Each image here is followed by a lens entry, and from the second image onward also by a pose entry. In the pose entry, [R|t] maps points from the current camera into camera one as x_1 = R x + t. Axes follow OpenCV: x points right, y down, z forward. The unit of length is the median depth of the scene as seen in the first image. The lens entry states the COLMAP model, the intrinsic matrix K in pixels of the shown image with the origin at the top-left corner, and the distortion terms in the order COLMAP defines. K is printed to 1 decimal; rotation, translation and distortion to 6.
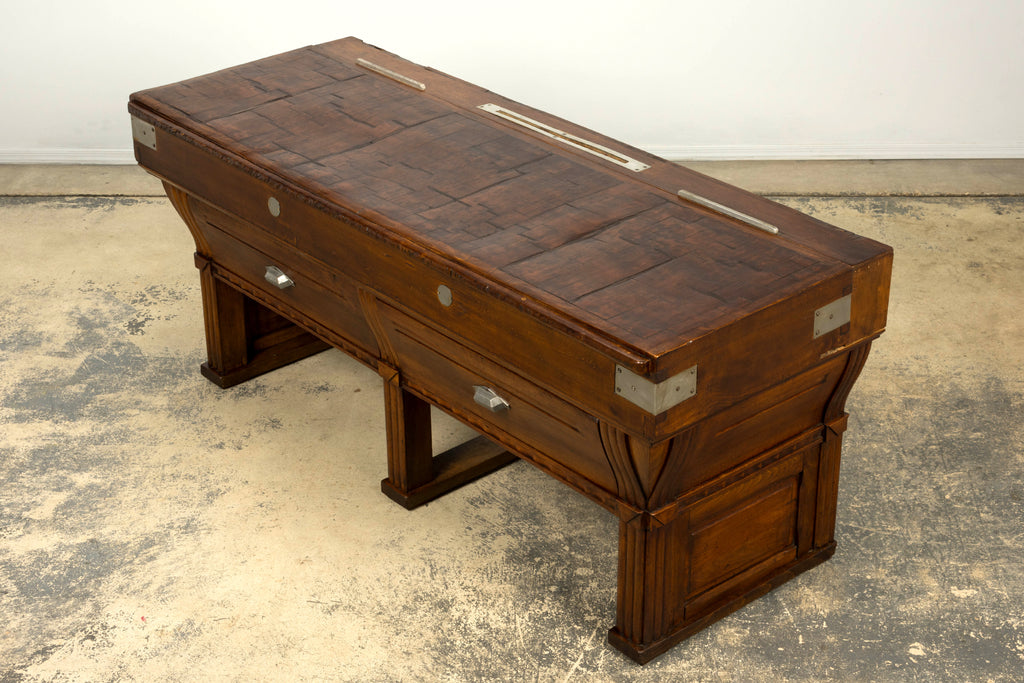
lens RADIAL K [[1919.0, 0, 510.0], [0, 1919.0, 319.6], [0, 0, 1]] dist [-0.009093, 0.117470]
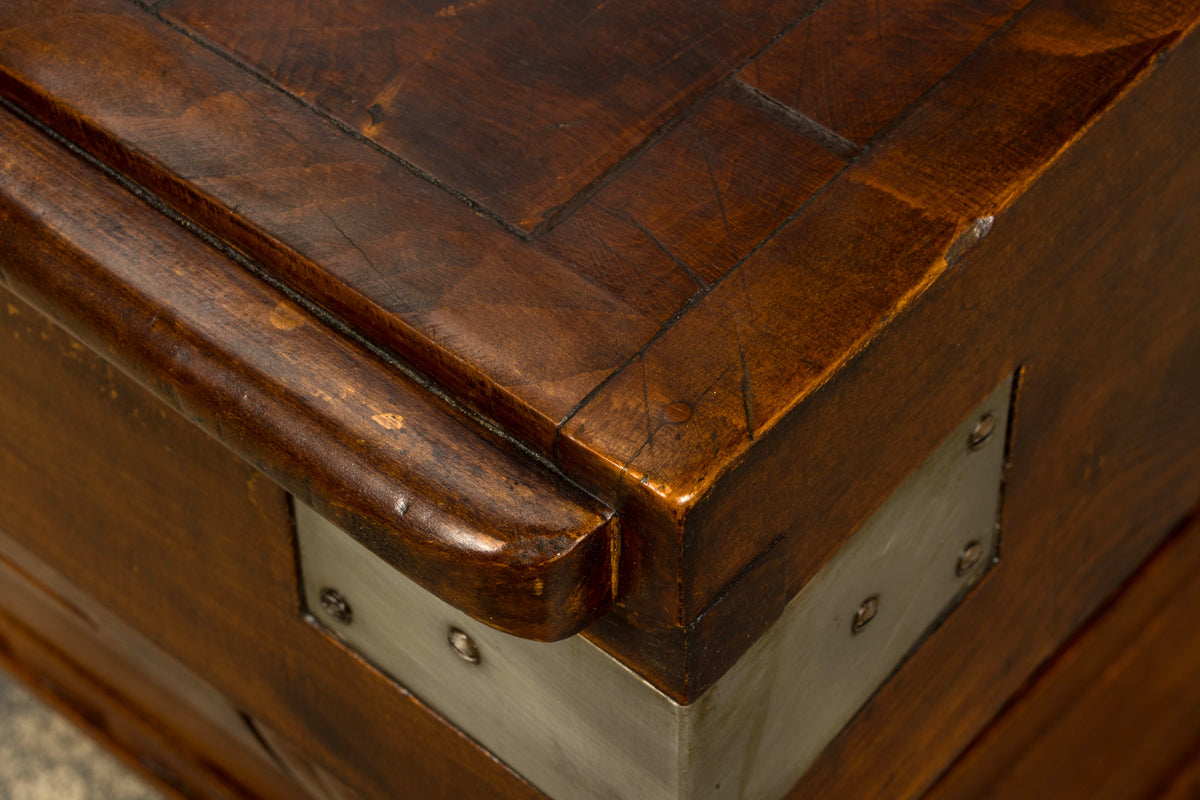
lens RADIAL K [[2964.5, 0, 599.7], [0, 2964.5, 399.3], [0, 0, 1]] dist [-0.035332, 0.043498]
pose [[0.989537, -0.112204, 0.090701, 0.052135], [0.073721, 0.933602, 0.350647, -0.032967], [-0.124023, -0.340291, 0.932105, 0.757878]]
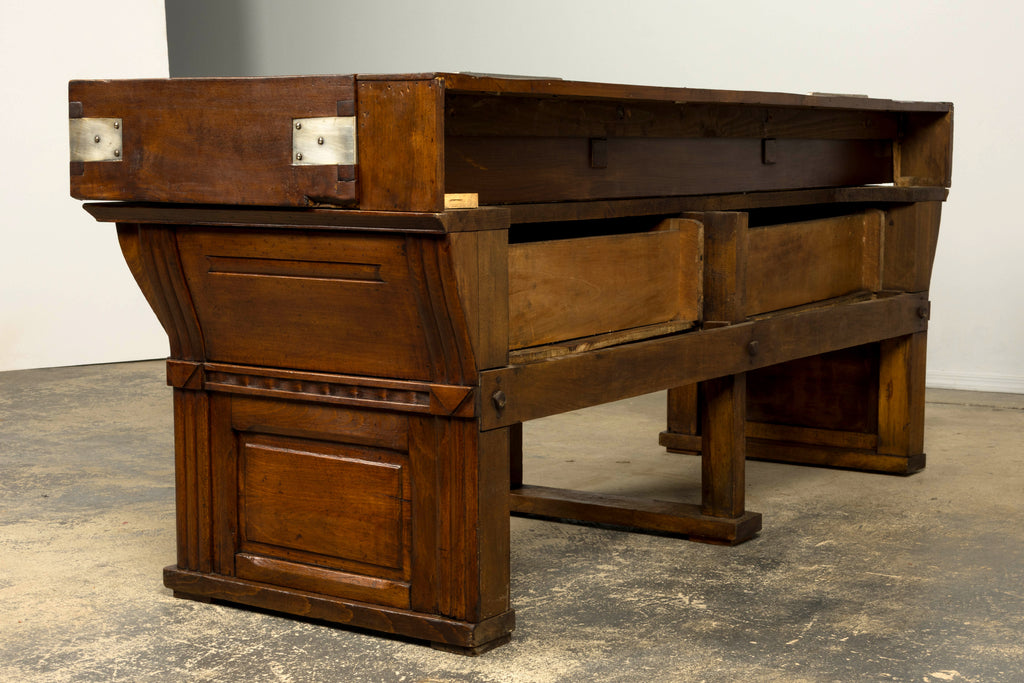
lens RADIAL K [[1919.0, 0, 510.0], [0, 1919.0, 319.6], [0, 0, 1]] dist [-0.009093, 0.117470]
pose [[0.239762, 0.105469, -0.965086, 0.819110], [-0.446385, 0.894745, -0.013116, 0.032981], [0.862122, 0.433944, 0.261606, 0.869449]]
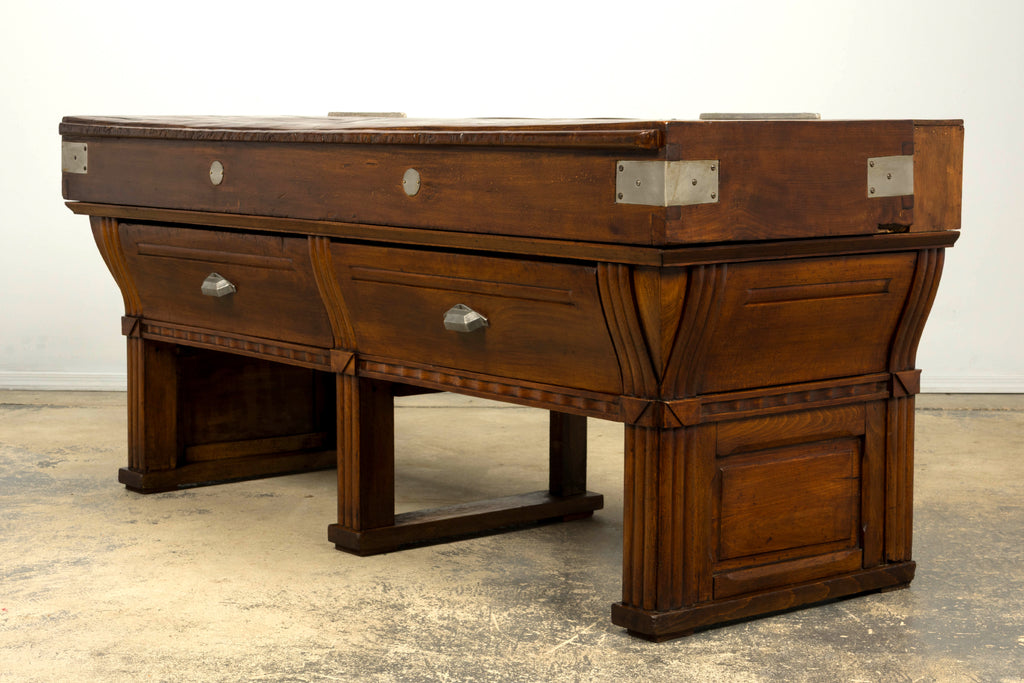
lens RADIAL K [[2161.8, 0, 456.9], [0, 2161.8, 278.8], [0, 0, 1]] dist [-0.055920, 0.449422]
pose [[0.998848, 0.014551, -0.045716, 0.027671], [-0.030824, 0.924837, -0.379112, 0.369863], [0.036764, 0.380084, 0.924221, 0.168808]]
